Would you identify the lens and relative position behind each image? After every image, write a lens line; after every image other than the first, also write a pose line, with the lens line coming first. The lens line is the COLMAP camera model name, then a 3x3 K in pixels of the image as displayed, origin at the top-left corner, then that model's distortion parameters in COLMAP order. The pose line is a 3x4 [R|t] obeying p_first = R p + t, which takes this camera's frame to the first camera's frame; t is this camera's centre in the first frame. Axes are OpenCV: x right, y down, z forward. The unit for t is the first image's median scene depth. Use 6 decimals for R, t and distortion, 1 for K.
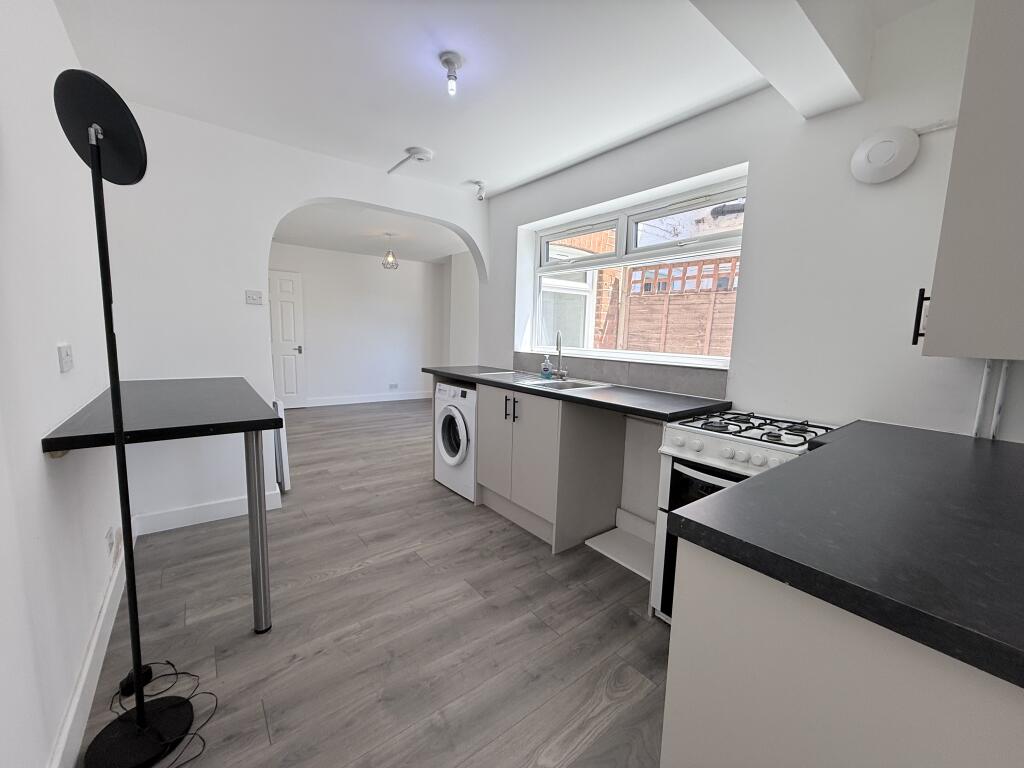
lens RADIAL K [[407.5, 0, 512.6], [0, 407.5, 384.7], [0, 0, 1]] dist [0.001805, 0.000385]
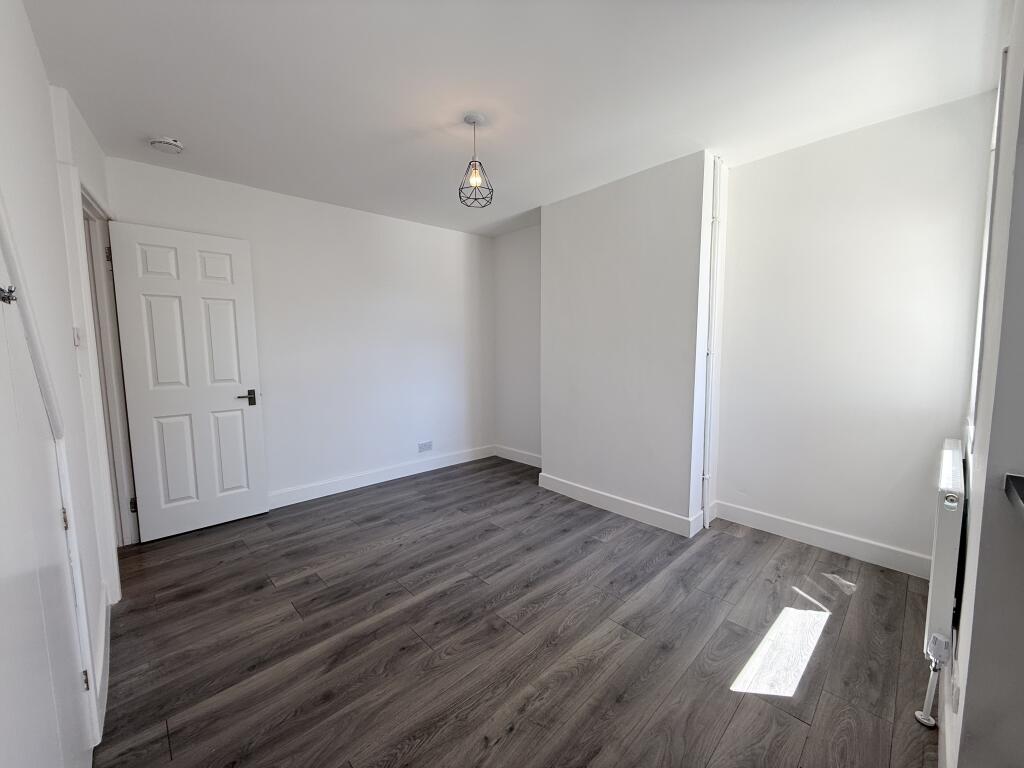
lens RADIAL K [[407.5, 0, 515.6], [0, 407.5, 384.6], [0, 0, 1]] dist [0.001805, 0.000385]
pose [[0.993723, -0.053005, 0.098509, -0.596891], [0.055945, 0.998060, -0.027324, -0.165935], [-0.096870, 0.032663, 0.994761, 1.130817]]
